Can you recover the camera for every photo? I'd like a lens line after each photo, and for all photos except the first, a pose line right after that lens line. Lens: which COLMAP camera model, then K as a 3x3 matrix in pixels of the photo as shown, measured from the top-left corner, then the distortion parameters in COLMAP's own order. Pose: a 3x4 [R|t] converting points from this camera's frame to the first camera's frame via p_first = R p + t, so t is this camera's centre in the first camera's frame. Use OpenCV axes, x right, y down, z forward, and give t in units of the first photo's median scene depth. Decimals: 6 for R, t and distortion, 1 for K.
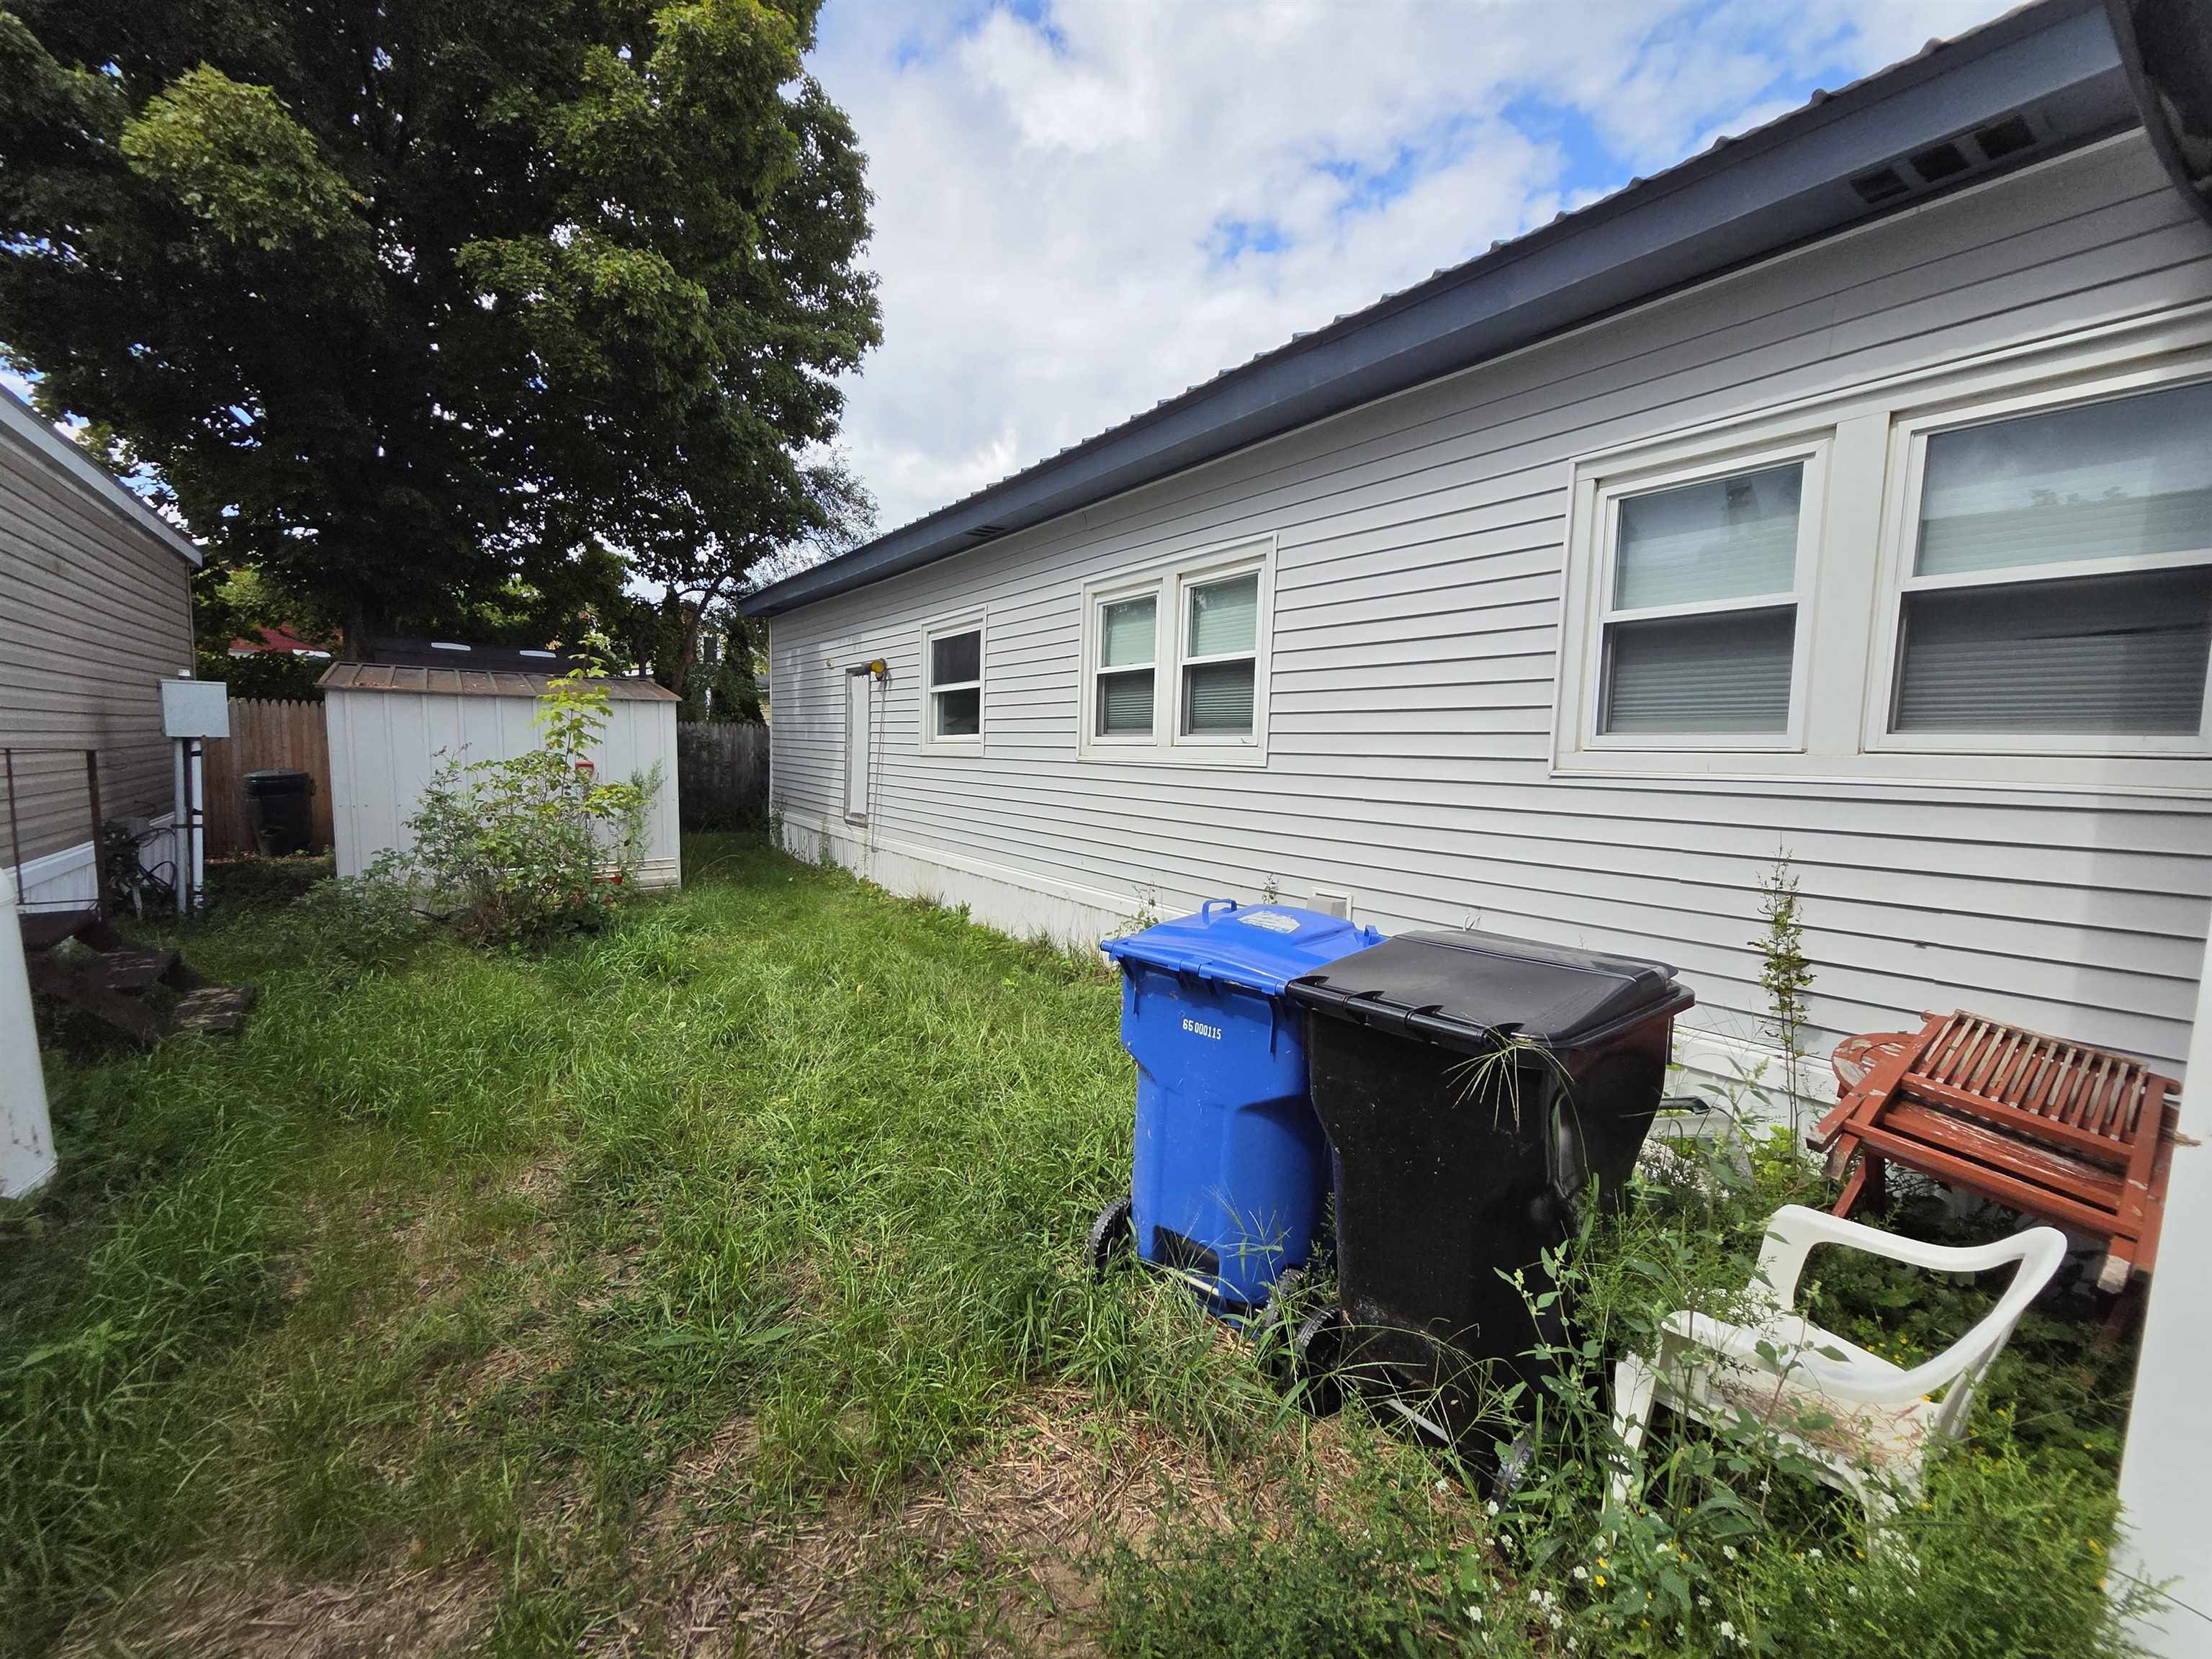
lens RADIAL K [[911.1, 0, 1116.3], [0, 911.1, 828.2], [0, 0, 1]] dist [0.002009, 0.000239]
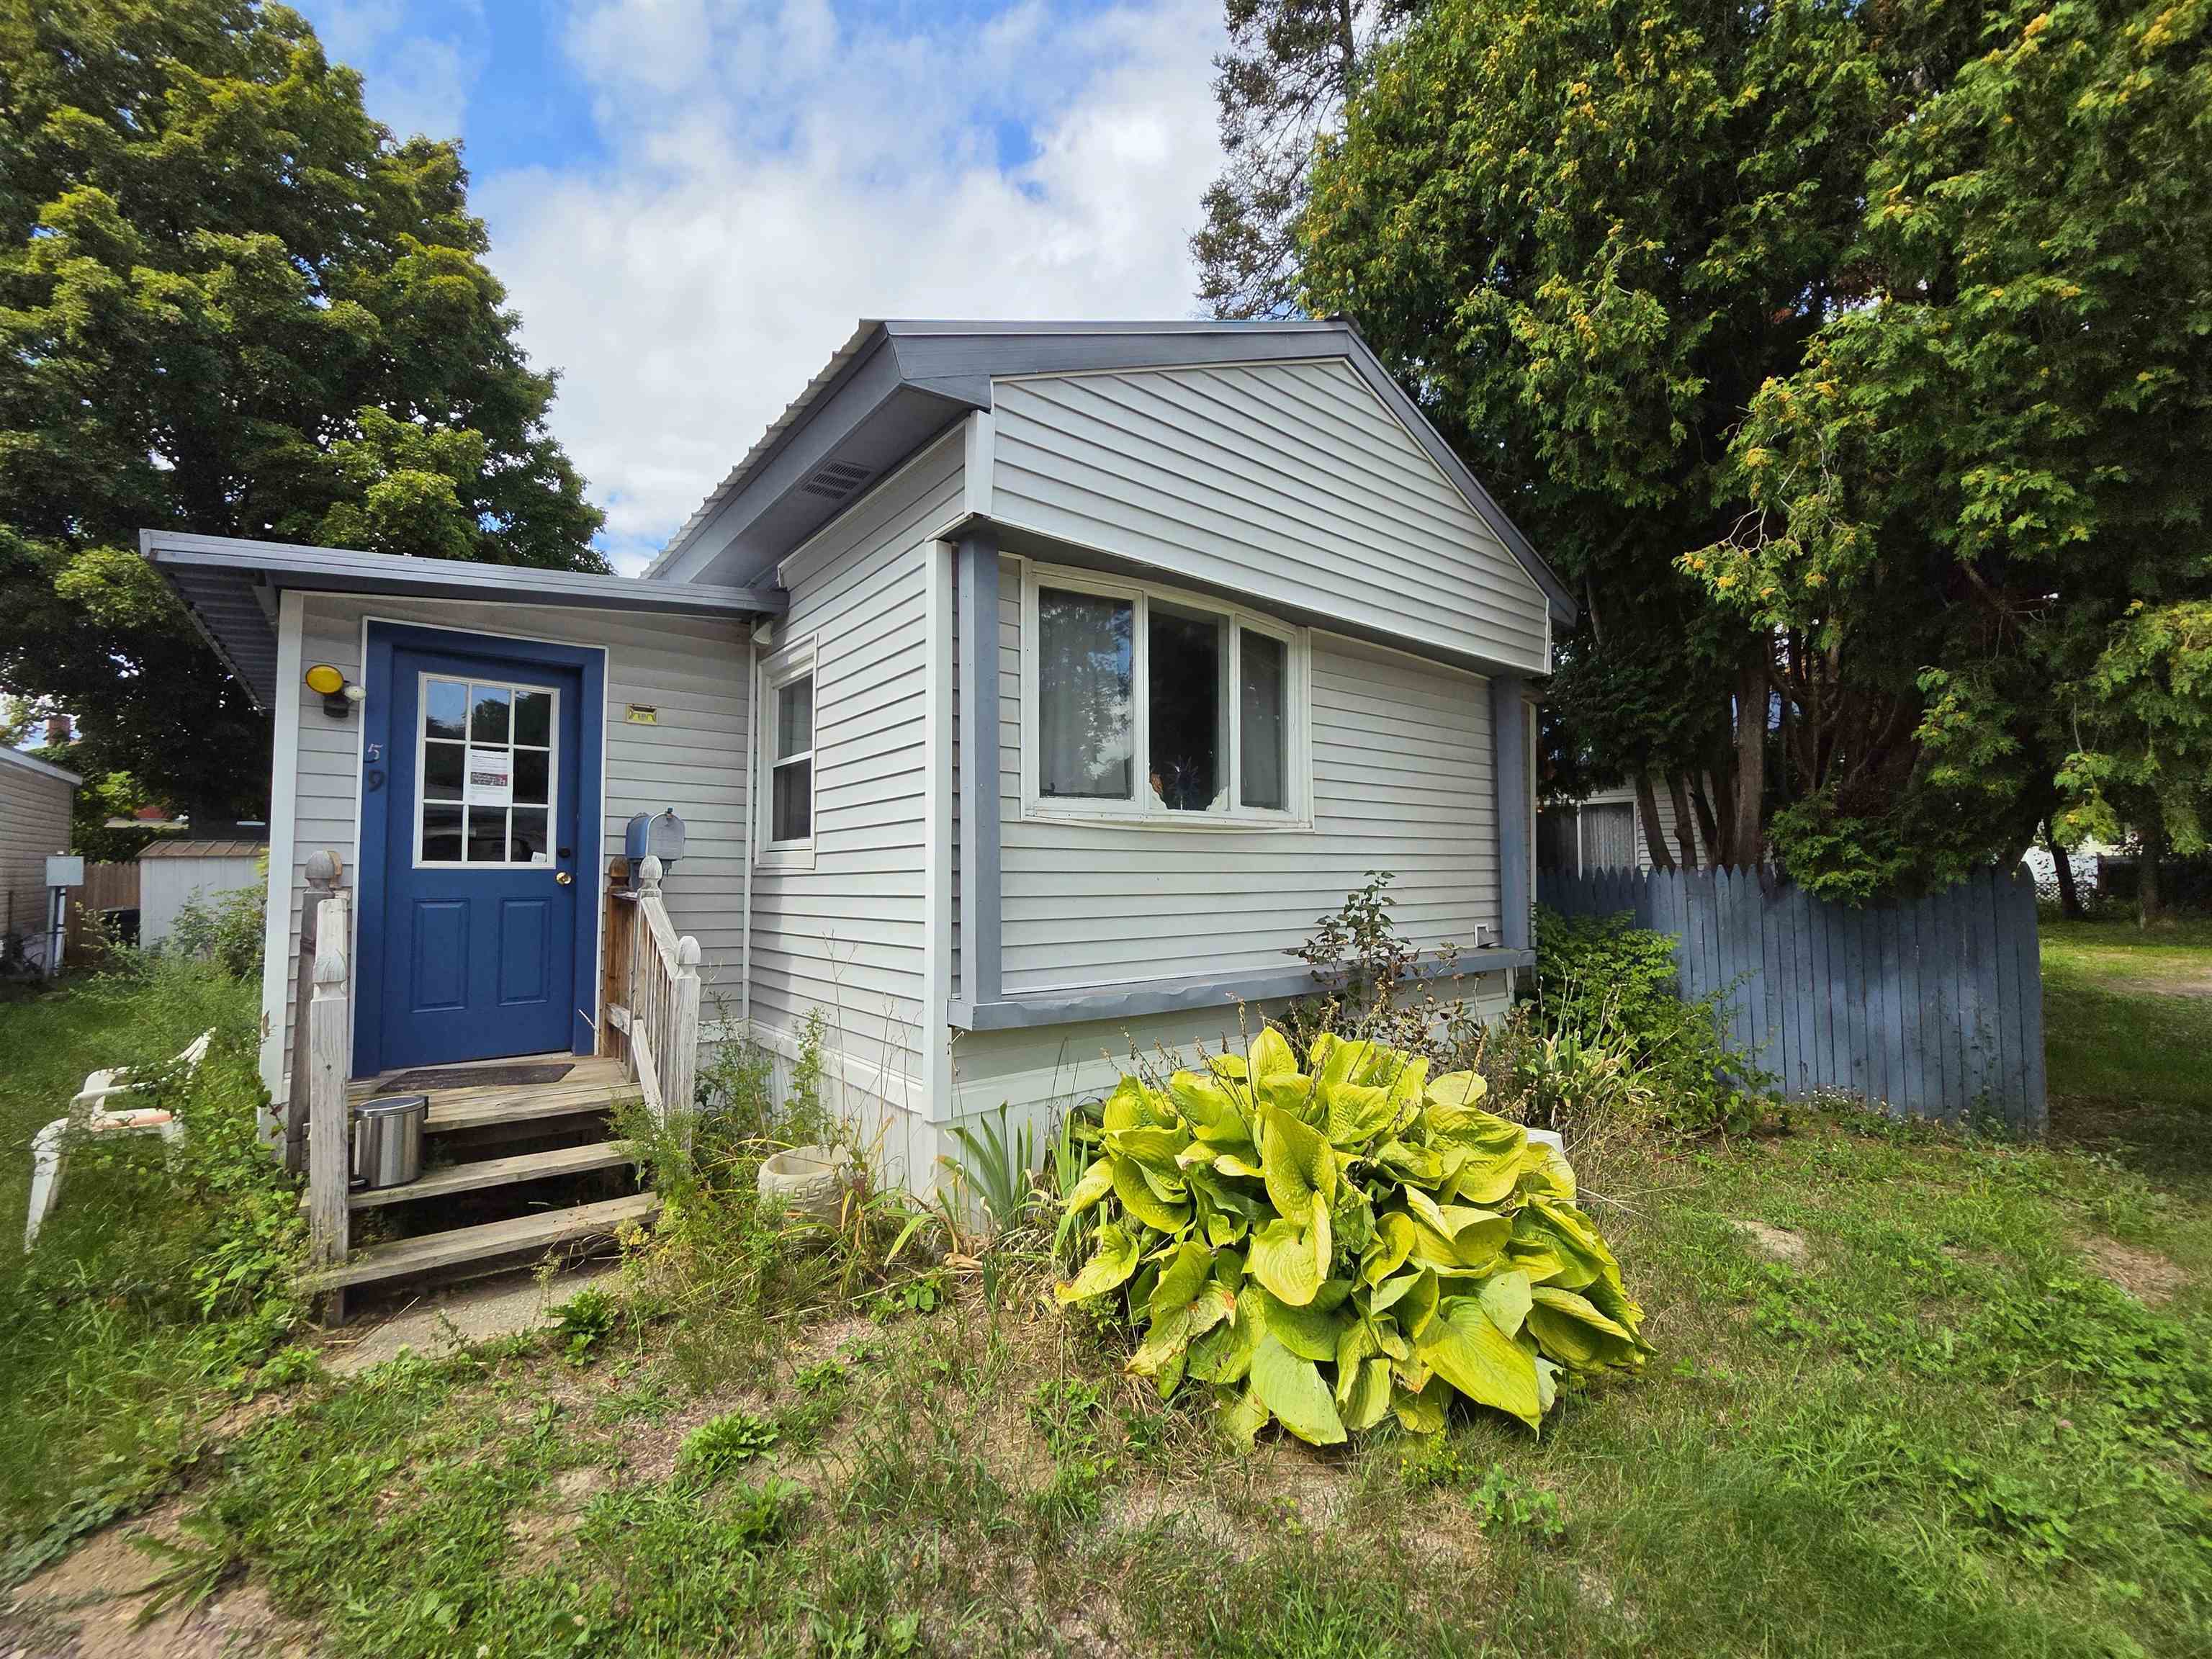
lens RADIAL K [[911.1, 0, 1096.5], [0, 911.1, 834.6], [0, 0, 1]] dist [0.002009, 0.000239]
pose [[0.997639, -0.041122, 0.054998, 0.969235], [0.048196, 0.989782, -0.134199, 0.145043], [-0.048918, 0.136533, 0.989427, -0.935758]]
